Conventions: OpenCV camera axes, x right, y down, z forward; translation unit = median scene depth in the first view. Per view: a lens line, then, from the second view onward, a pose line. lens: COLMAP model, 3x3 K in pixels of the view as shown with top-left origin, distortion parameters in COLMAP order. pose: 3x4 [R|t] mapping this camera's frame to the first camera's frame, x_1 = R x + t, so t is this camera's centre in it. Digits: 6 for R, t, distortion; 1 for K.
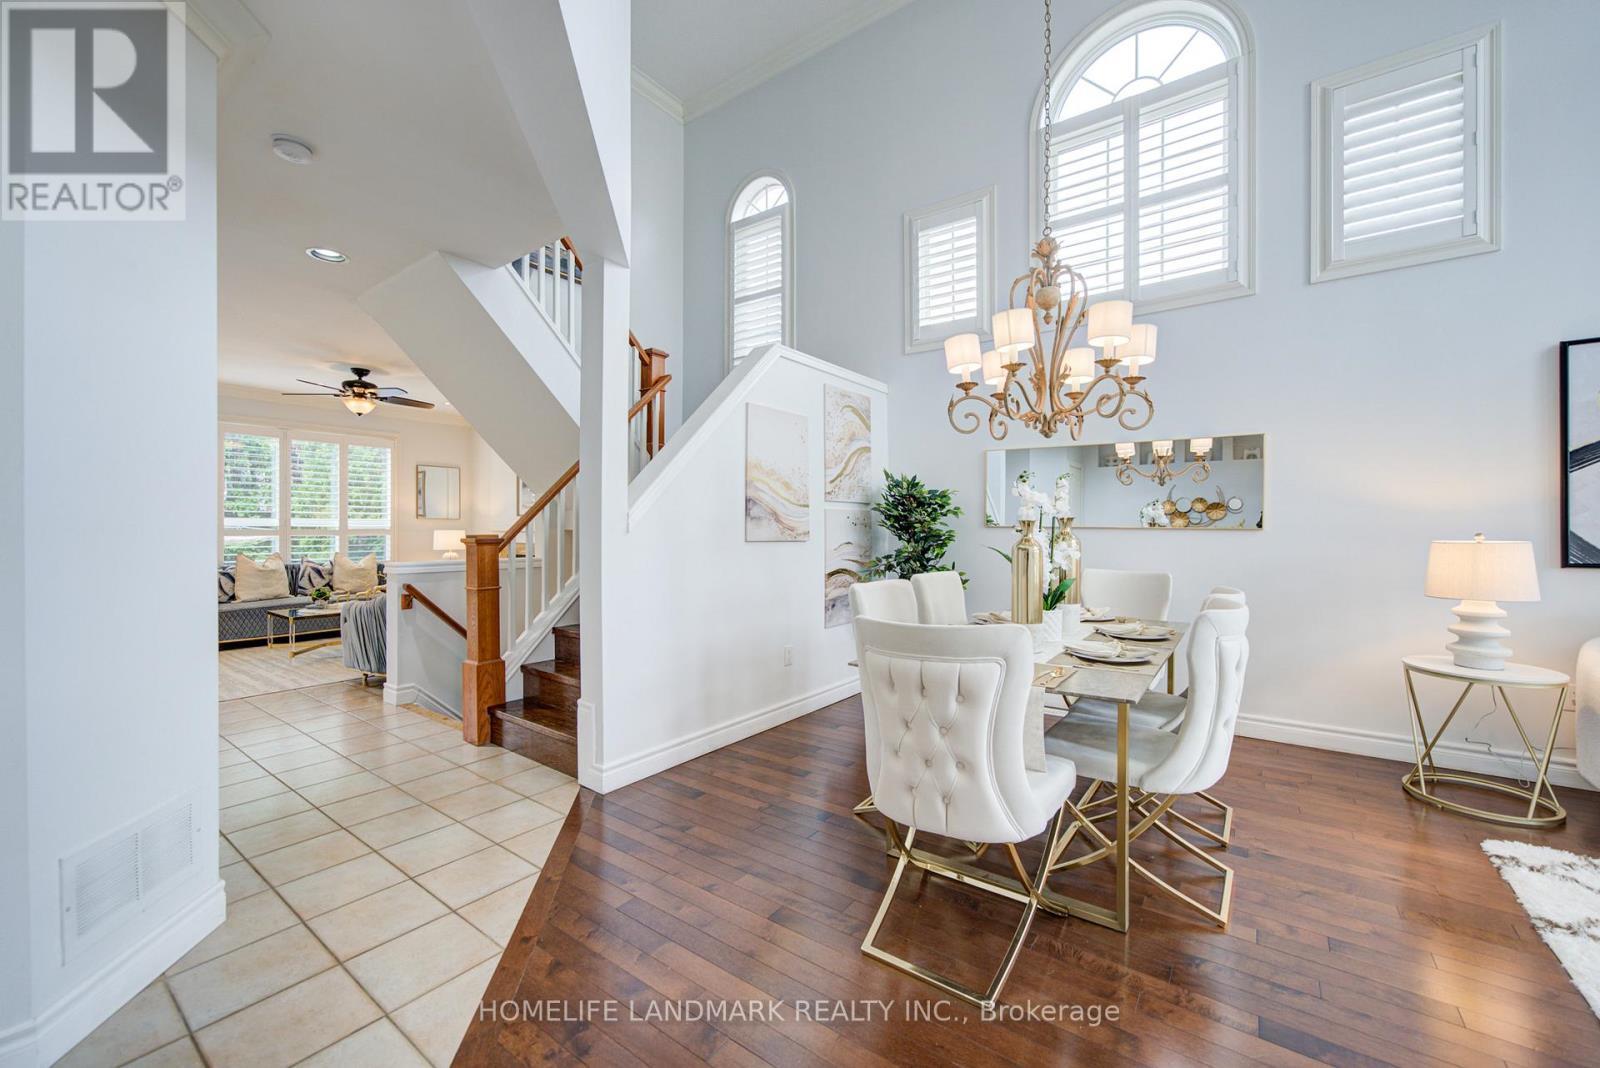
lens RADIAL K [[665.2, 0, 800.0], [0, 665.2, 534.0], [0, 0, 1]] dist [-0.054984, 0.034832]
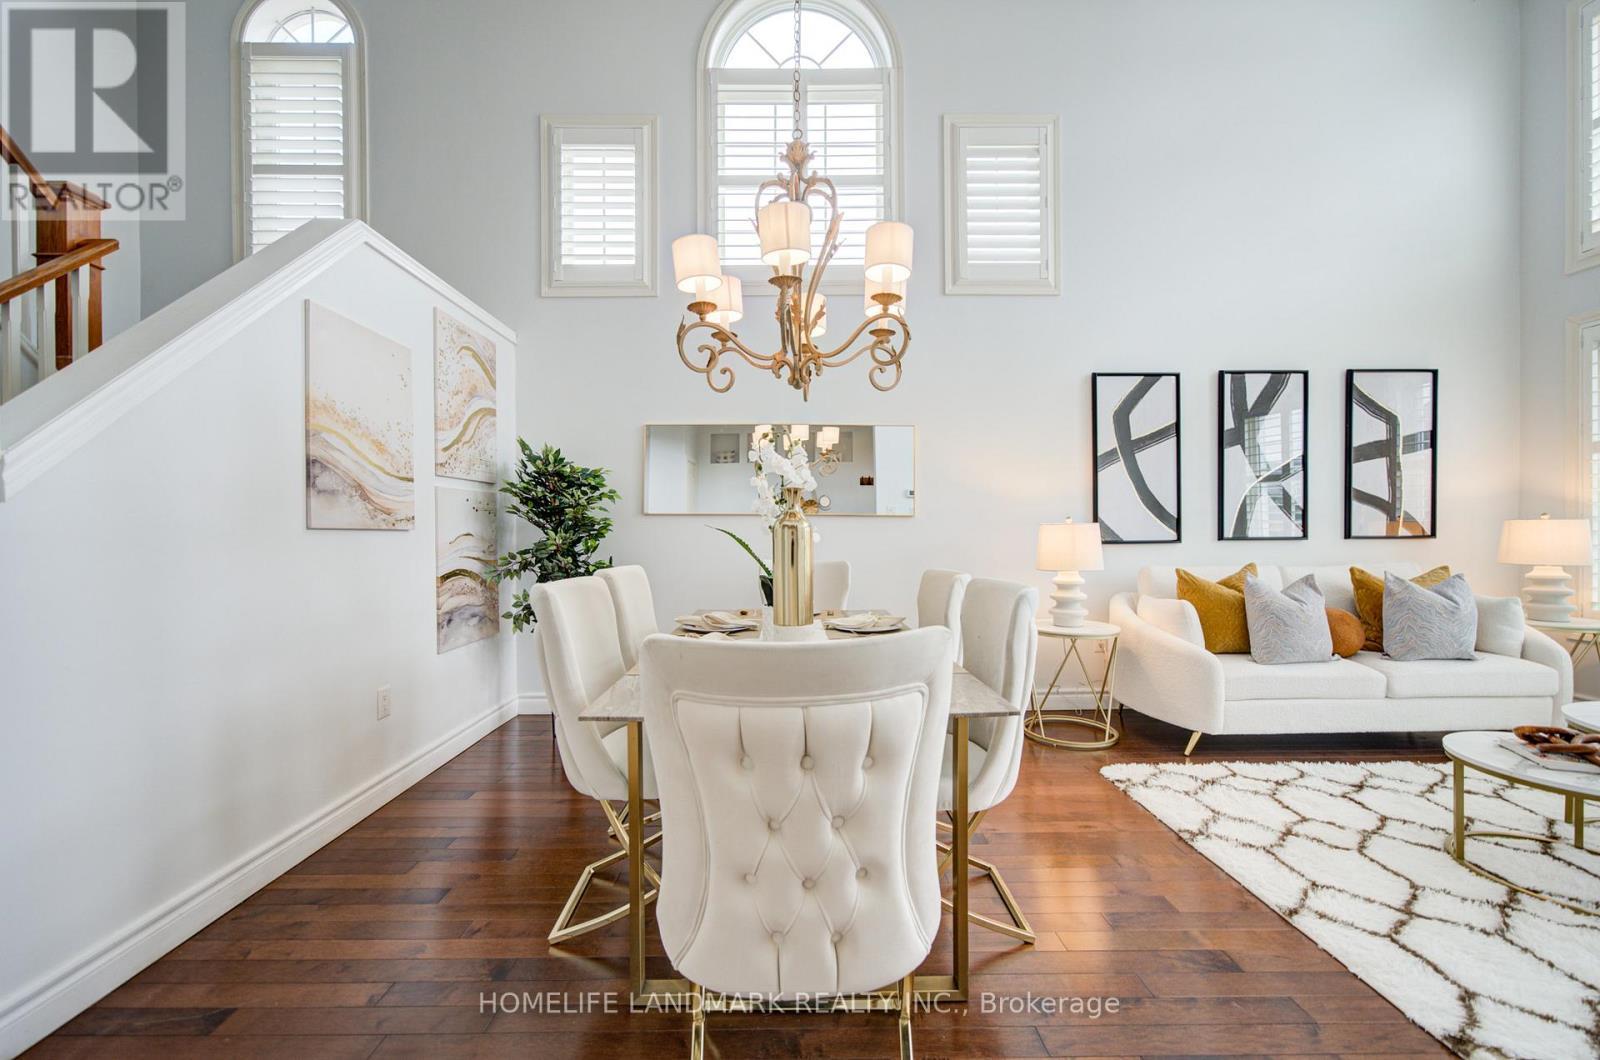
lens RADIAL K [[636.9, 0, 795.3], [0, 636.9, 534.7], [0, 0, 1]] dist [0.002286, 0.001014]
pose [[0.804245, -0.009658, 0.594220, -0.058268], [0.009649, 0.999948, 0.003192, 0.015733], [-0.594220, 0.003166, 0.804296, 0.223091]]
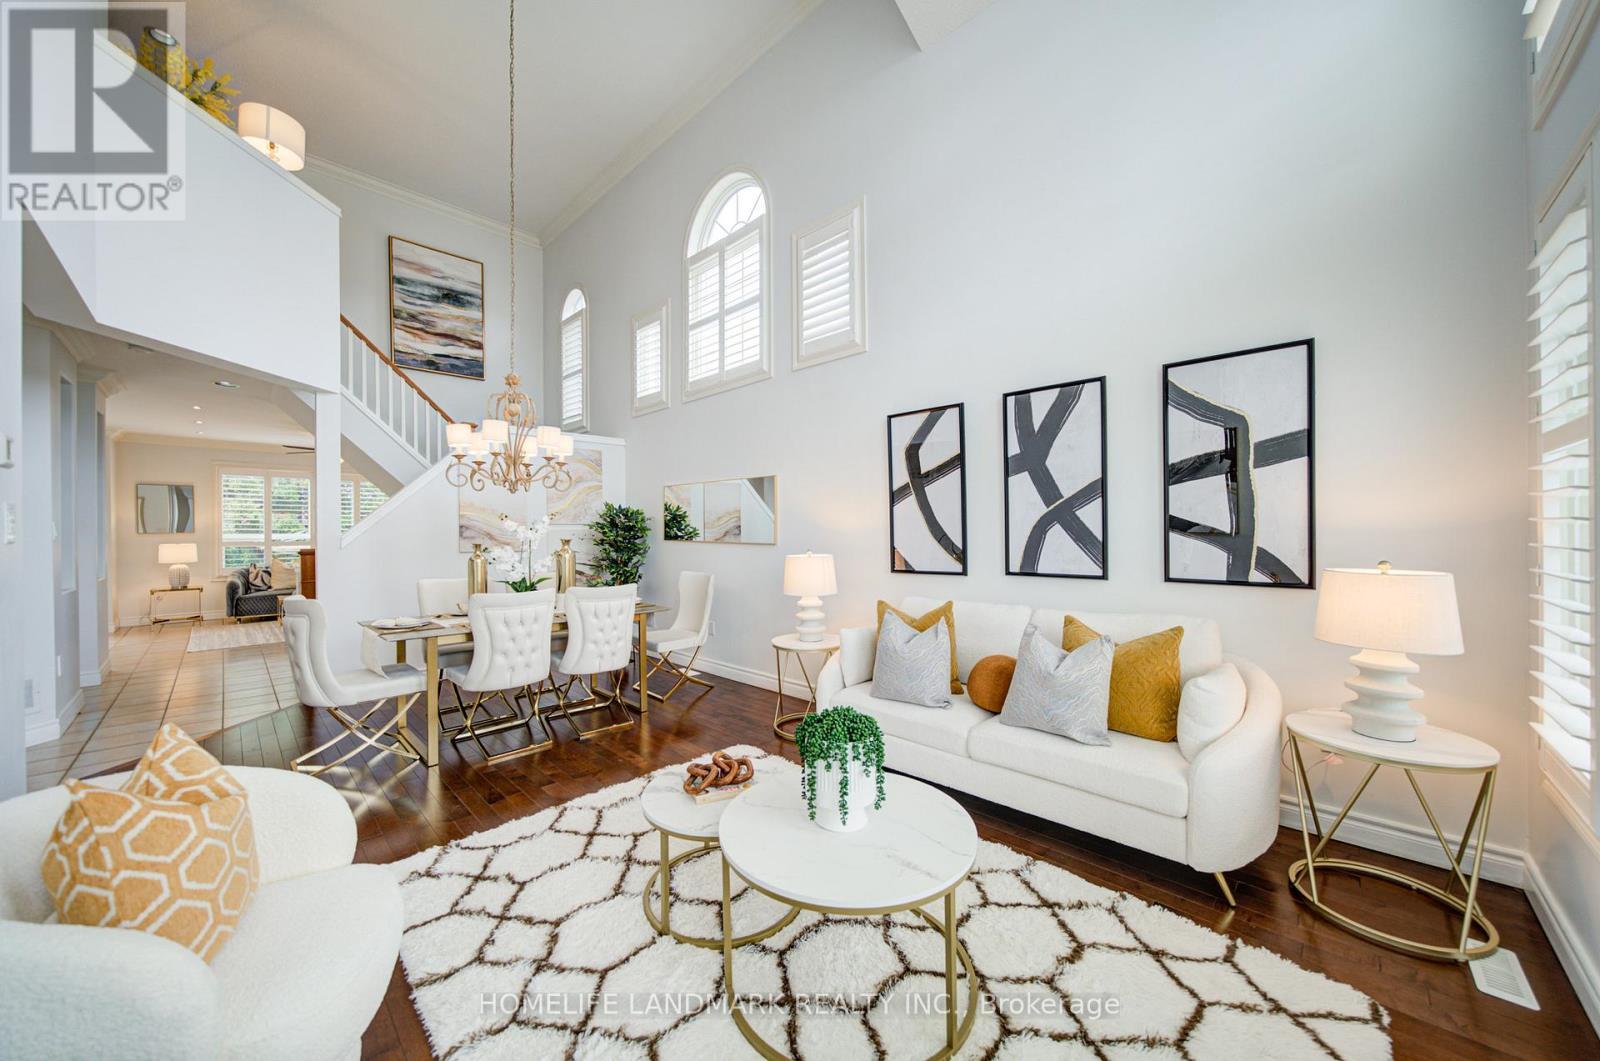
lens RADIAL K [[598.8, 0, 803.1], [0, 598.8, 518.7], [0, 0, 1]] dist [0.000050, 0.000101]
pose [[0.984924, -0.014358, -0.172391, 0.819612], [0.011690, 0.999796, -0.016483, -0.030876], [0.172592, 0.014220, 0.984891, -0.227783]]
